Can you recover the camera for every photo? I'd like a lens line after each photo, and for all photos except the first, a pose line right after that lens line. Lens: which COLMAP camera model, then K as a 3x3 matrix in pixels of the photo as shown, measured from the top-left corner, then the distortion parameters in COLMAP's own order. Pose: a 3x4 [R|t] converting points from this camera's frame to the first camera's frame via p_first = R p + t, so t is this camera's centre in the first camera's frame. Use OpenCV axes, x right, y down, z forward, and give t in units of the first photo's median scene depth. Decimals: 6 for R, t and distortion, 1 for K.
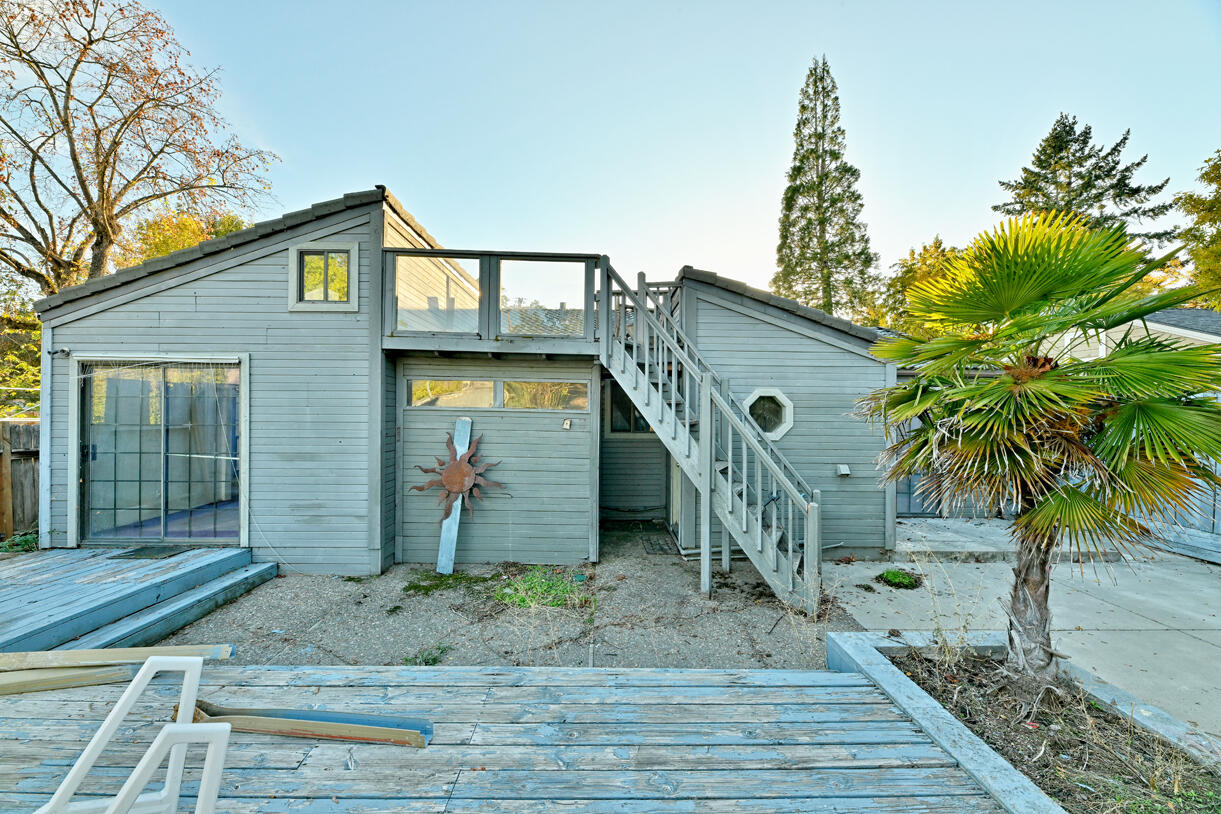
lens RADIAL K [[489.7, 0, 607.2], [0, 489.7, 408.9], [0, 0, 1]] dist [0.001167, -0.003516]
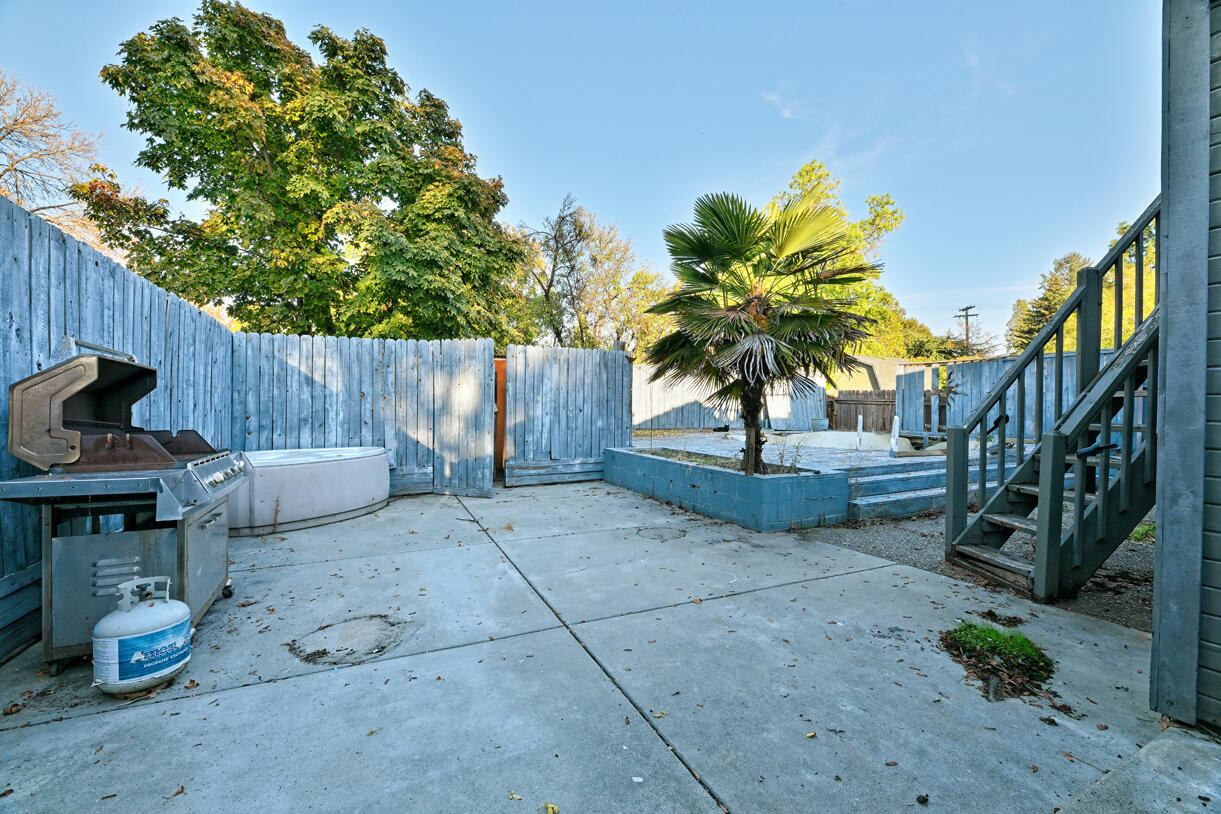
lens RADIAL K [[489.7, 0, 607.2], [0, 489.7, 408.9], [0, 0, 1]] dist [0.001167, -0.003516]
pose [[-0.909654, -0.007903, -0.415291, 0.990034], [-0.008638, 0.999963, -0.000108, 0.126194], [0.415277, 0.003489, -0.909688, 1.137663]]
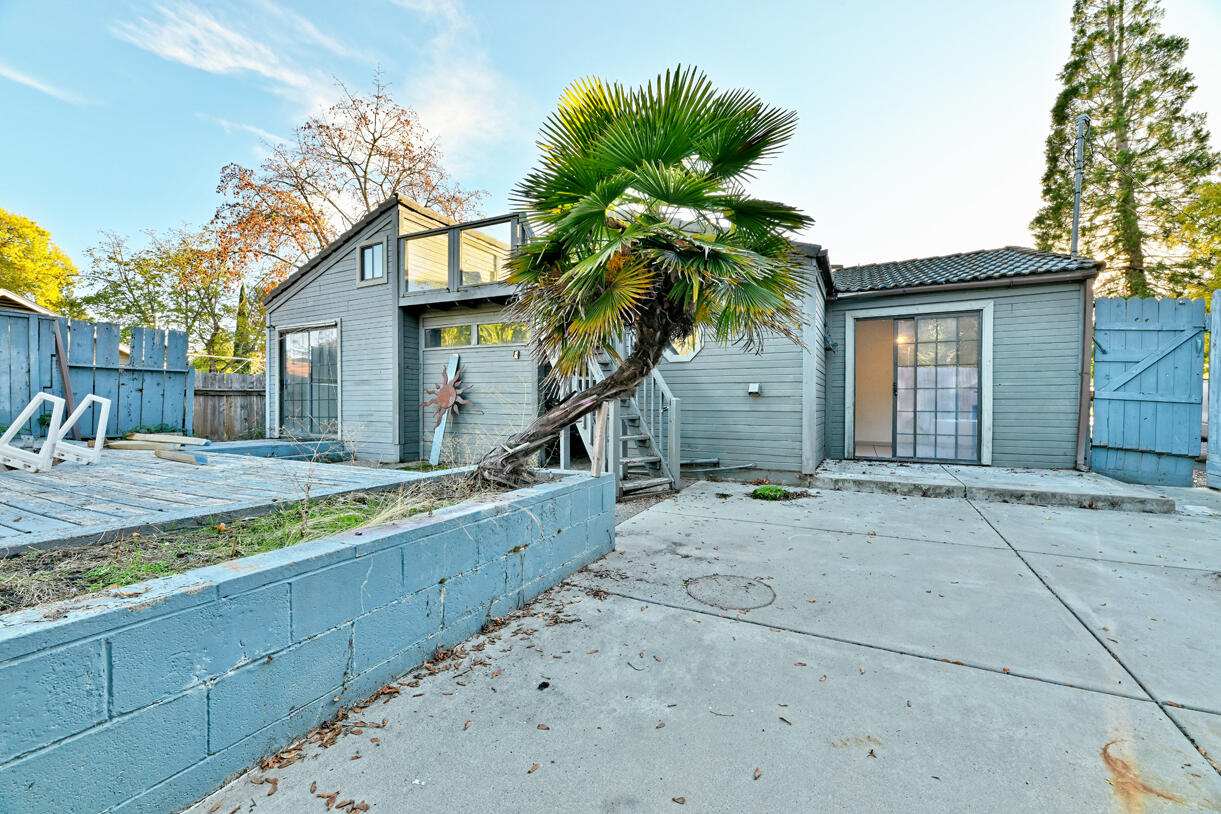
lens RADIAL K [[489.7, 0, 607.2], [0, 489.7, 408.9], [0, 0, 1]] dist [0.001167, -0.003516]
pose [[0.881272, -0.003245, -0.472598, 0.692621], [0.007408, 0.999948, 0.006949, 0.157992], [0.472551, -0.009625, 0.881251, 0.012465]]
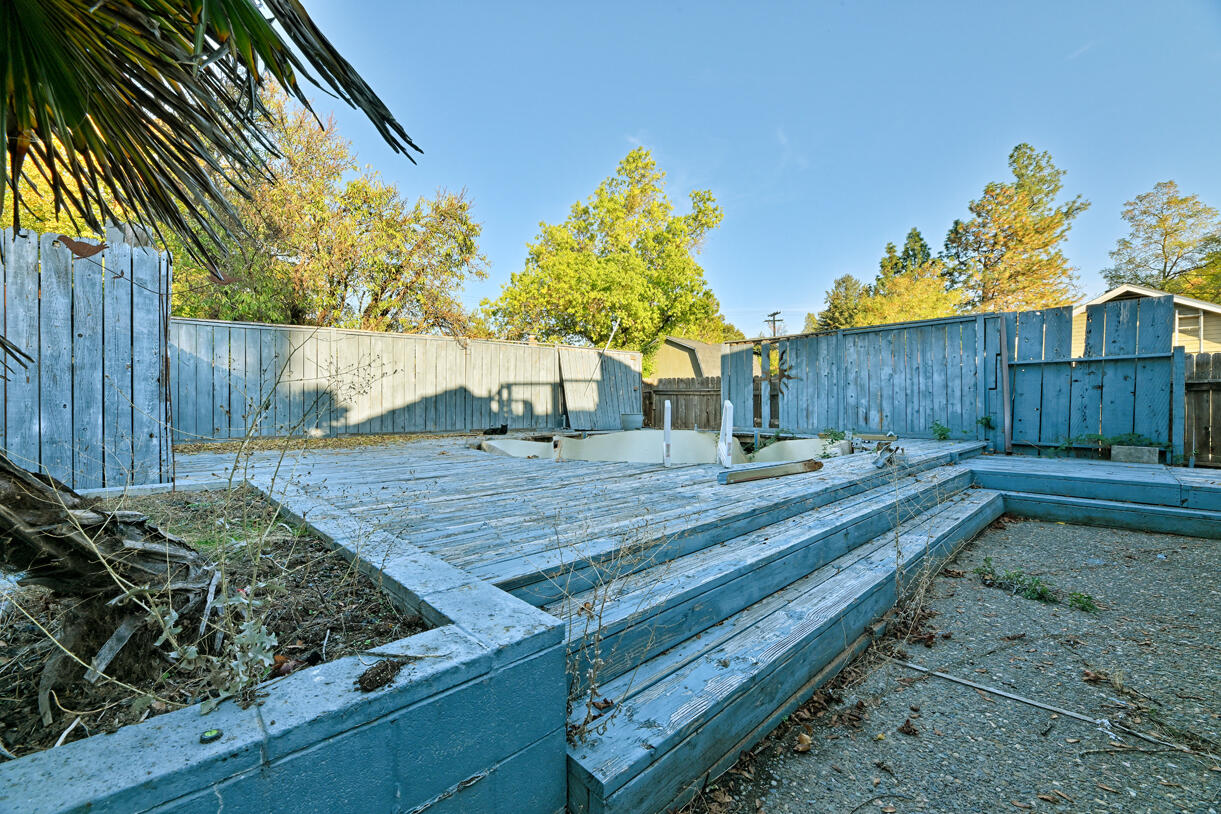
lens RADIAL K [[489.7, 0, 607.2], [0, 489.7, 408.9], [0, 0, 1]] dist [0.001167, -0.003516]
pose [[-0.738352, 0.000224, -0.674416, 0.352701], [0.002349, 0.999995, -0.002239, 0.150752], [0.674412, -0.003238, -0.738348, 0.674204]]
